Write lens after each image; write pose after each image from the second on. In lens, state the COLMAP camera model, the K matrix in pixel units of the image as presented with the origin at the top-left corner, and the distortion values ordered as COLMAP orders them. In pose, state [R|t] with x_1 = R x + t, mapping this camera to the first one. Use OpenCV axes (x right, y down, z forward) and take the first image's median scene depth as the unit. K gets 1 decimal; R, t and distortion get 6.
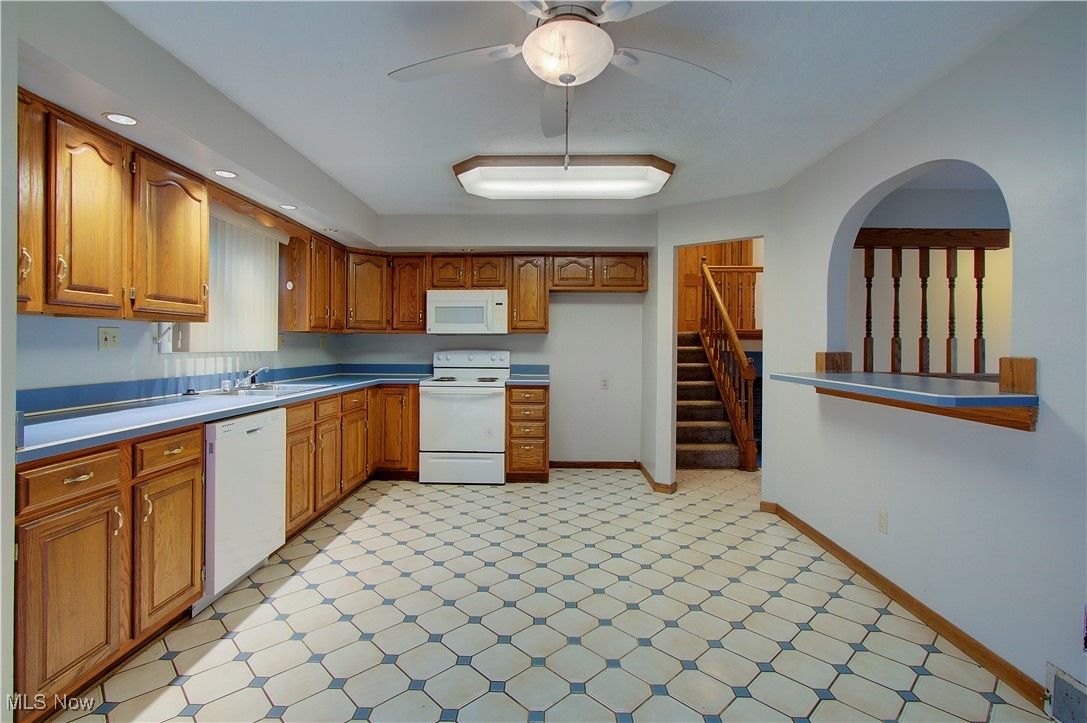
lens RADIAL K [[508.5, 0, 536.6], [0, 508.5, 345.6], [0, 0, 1]] dist [0.002834, 0.003953]
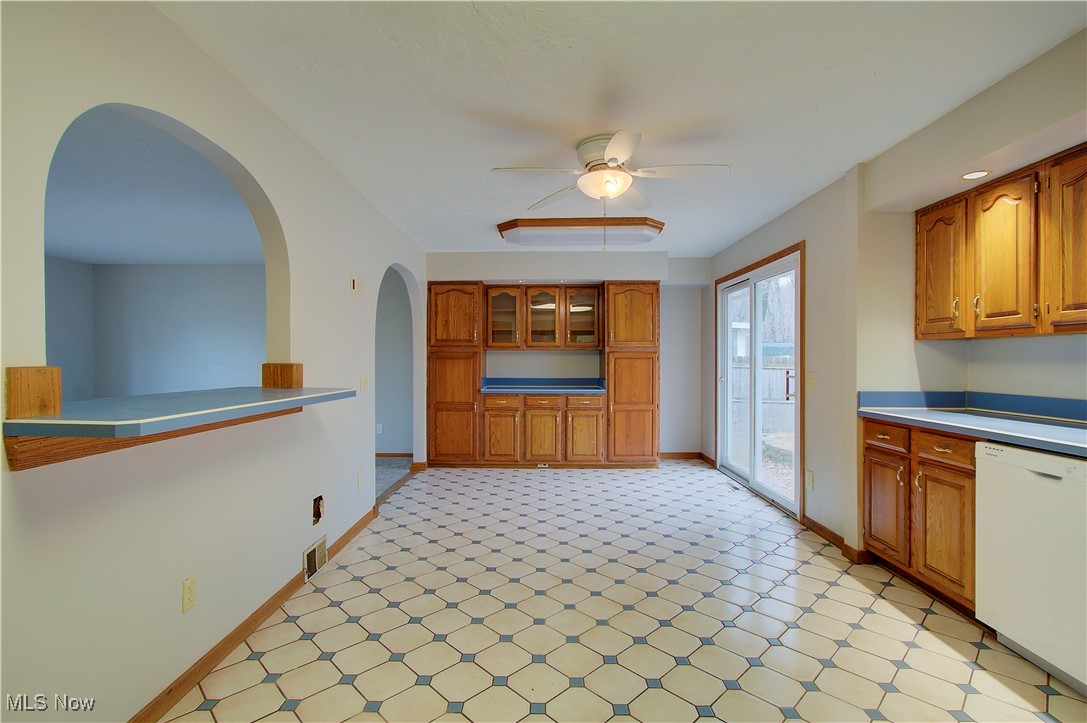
lens RADIAL K [[508.5, 0, 535.4], [0, 508.5, 360.0], [0, 0, 1]] dist [0.002834, 0.003953]
pose [[-0.999941, -0.008000, -0.007323, 0.139303], [-0.008020, 0.999964, 0.002704, 0.002112], [0.007301, 0.002762, -0.999970, 1.263939]]
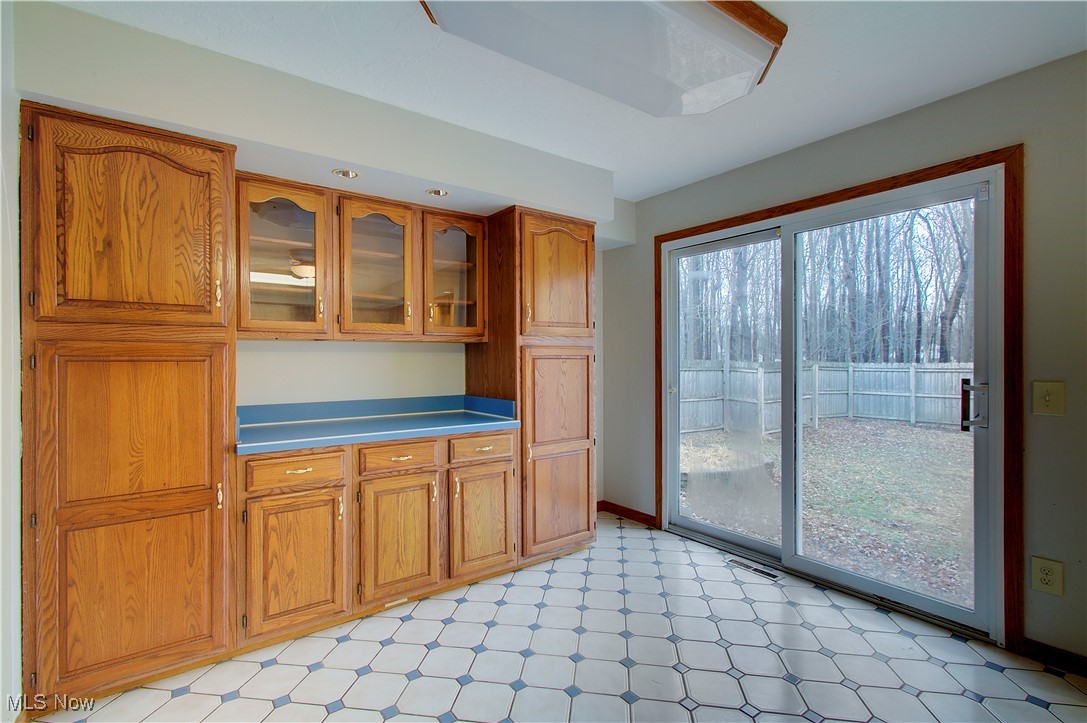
lens RADIAL K [[508.5, 0, 539.8], [0, 508.5, 362.7], [0, 0, 1]] dist [0.002834, 0.003953]
pose [[-0.792023, 0.000521, -0.610491, 0.376235], [-0.002161, 0.999991, 0.003658, 0.003541], [0.610487, 0.004216, -0.792015, 0.341793]]
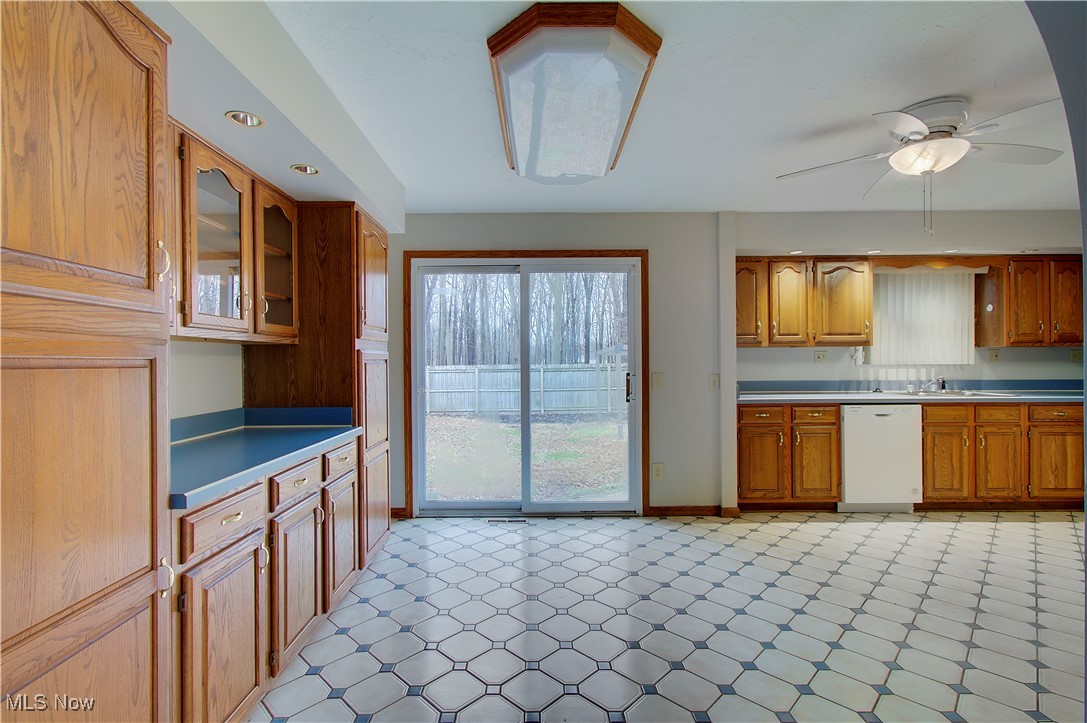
lens RADIAL K [[508.5, 0, 534.7], [0, 508.5, 362.0], [0, 0, 1]] dist [0.002834, 0.003953]
pose [[0.036750, -0.004881, -0.999313, 0.691260], [0.005975, 0.999971, -0.004664, 0.004628], [0.999307, -0.005800, 0.036778, -0.079758]]
